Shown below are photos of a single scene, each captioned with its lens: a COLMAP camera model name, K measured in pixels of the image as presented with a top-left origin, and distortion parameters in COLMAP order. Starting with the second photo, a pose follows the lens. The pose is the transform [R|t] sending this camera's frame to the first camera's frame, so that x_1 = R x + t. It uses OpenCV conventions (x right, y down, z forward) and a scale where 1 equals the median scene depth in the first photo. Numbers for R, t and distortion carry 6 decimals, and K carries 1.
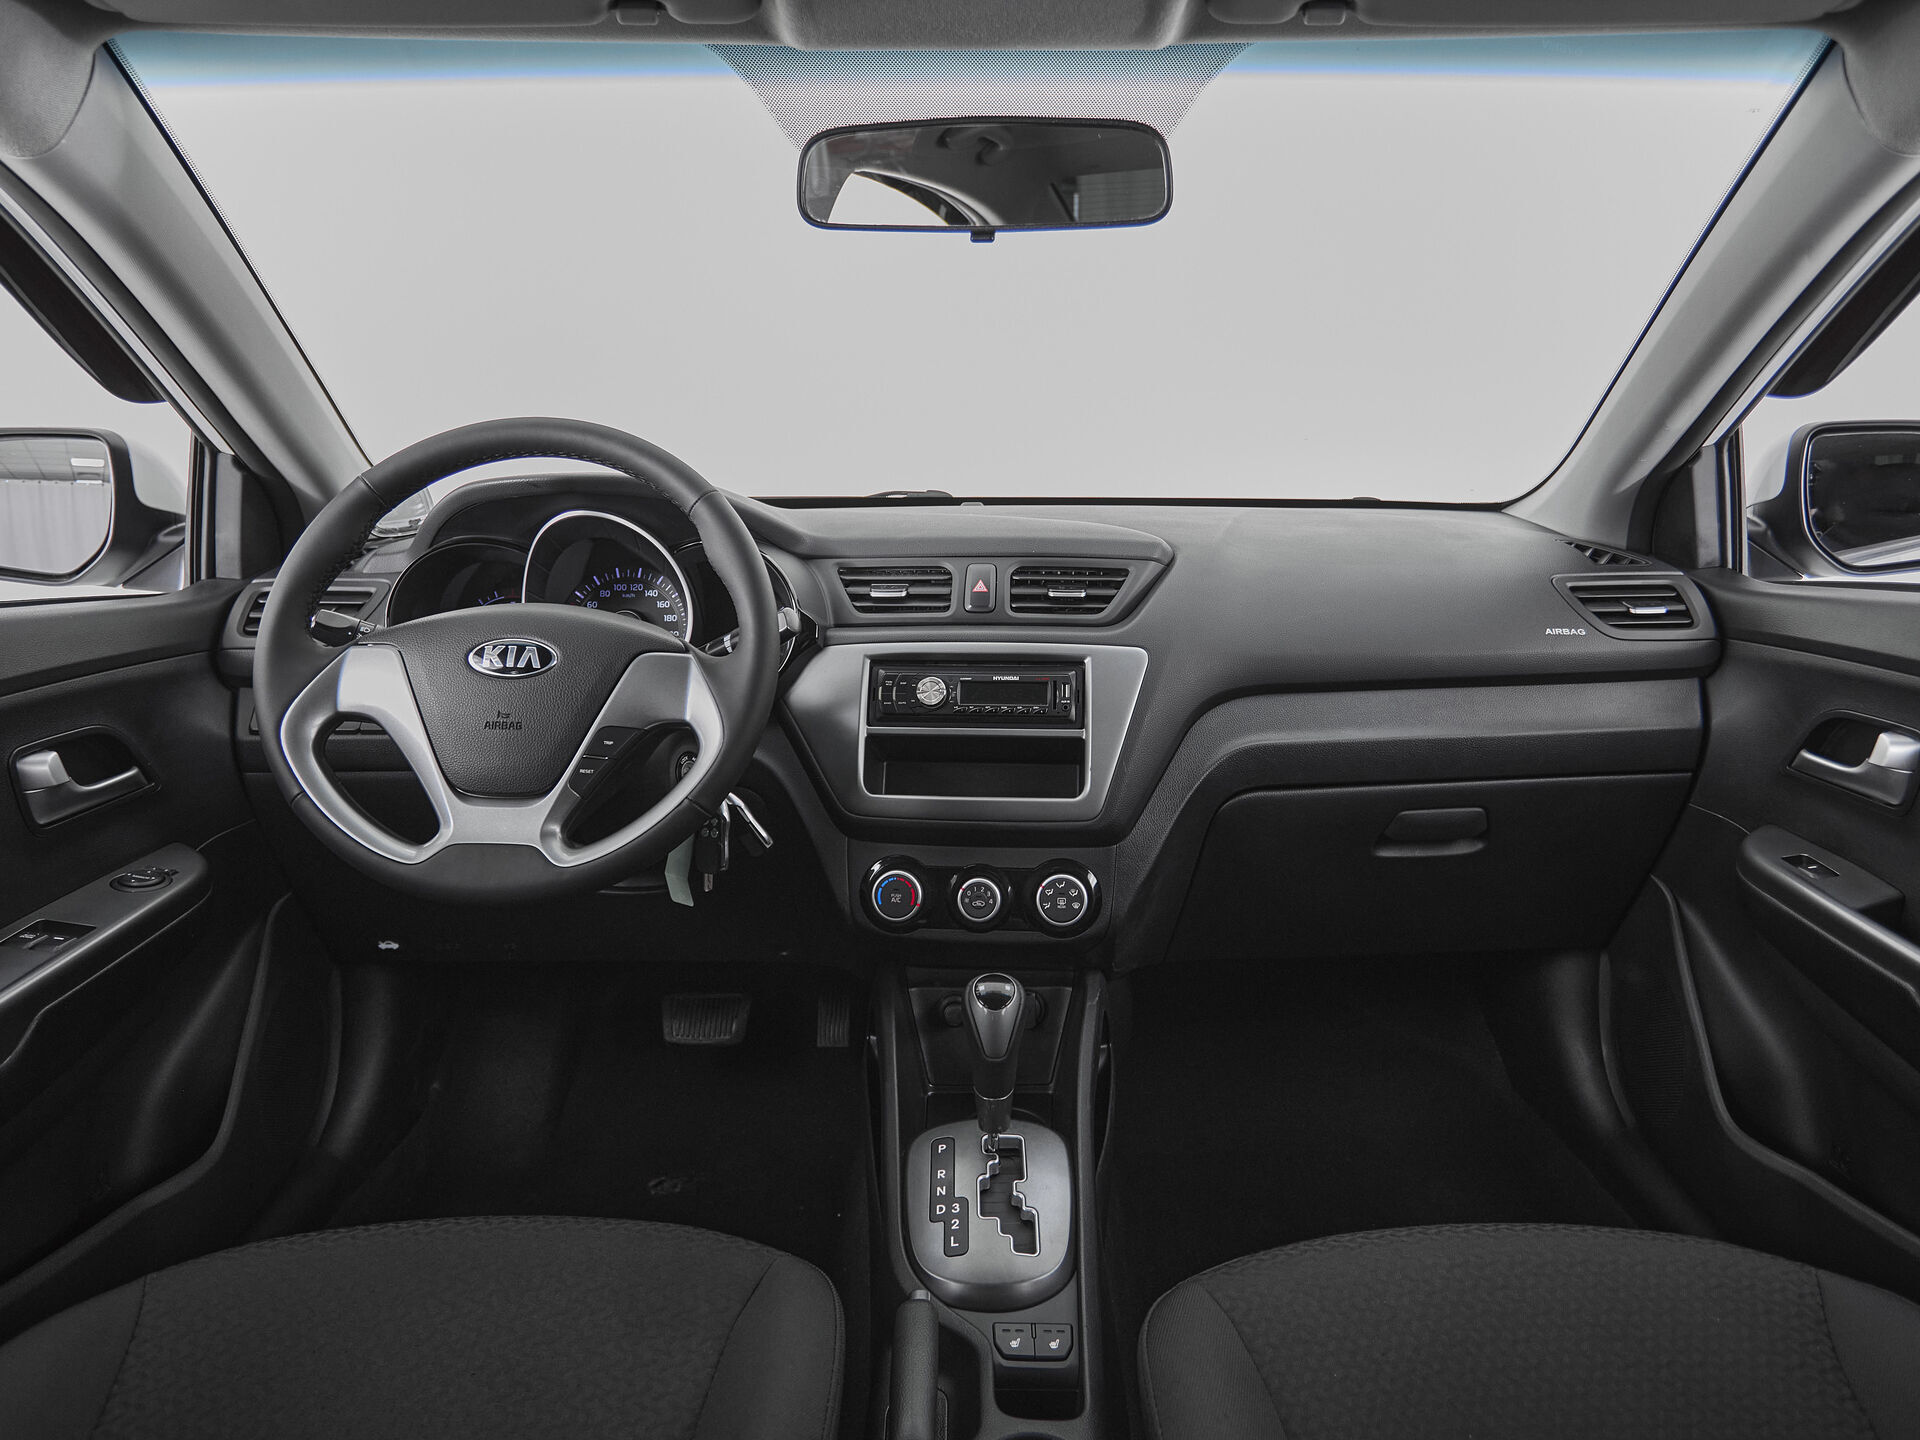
lens RADIAL K [[1537.5, 0, 1104.1], [0, 1537.5, 718.2], [0, 0, 1]] dist [0.029728, -0.022505]
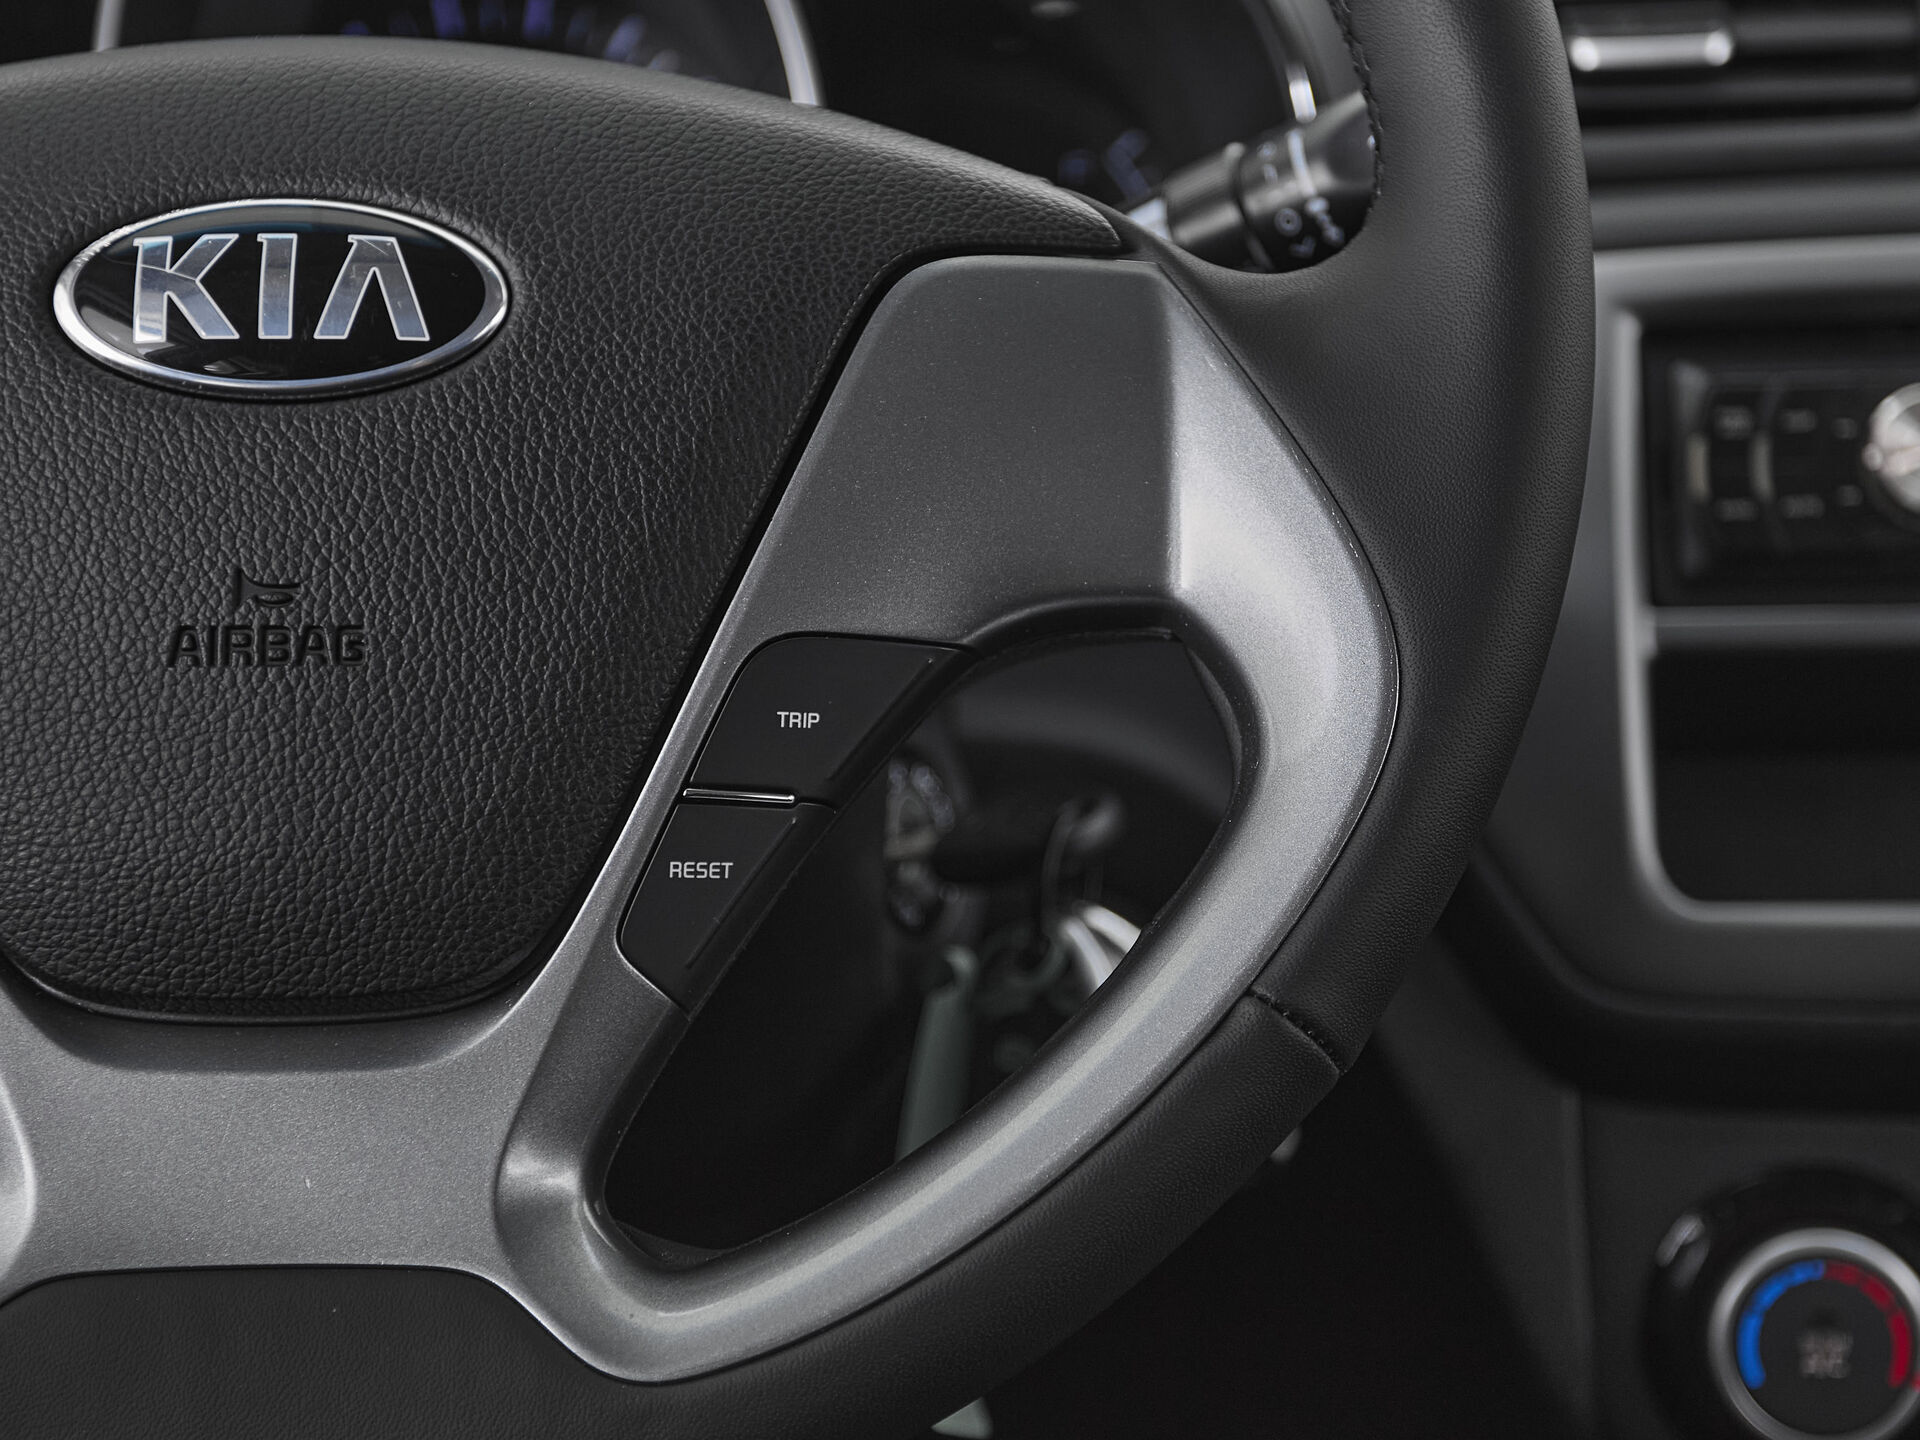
lens RADIAL K [[3396.5, 0, 1012.1], [0, 3396.5, 771.5], [0, 0, 1]] dist [0.051637, 0.000000]
pose [[0.999271, -0.031876, 0.020986, -0.302397], [0.030958, 0.998608, 0.042694, 0.005092], [-0.022318, -0.042014, 0.998868, 0.567955]]
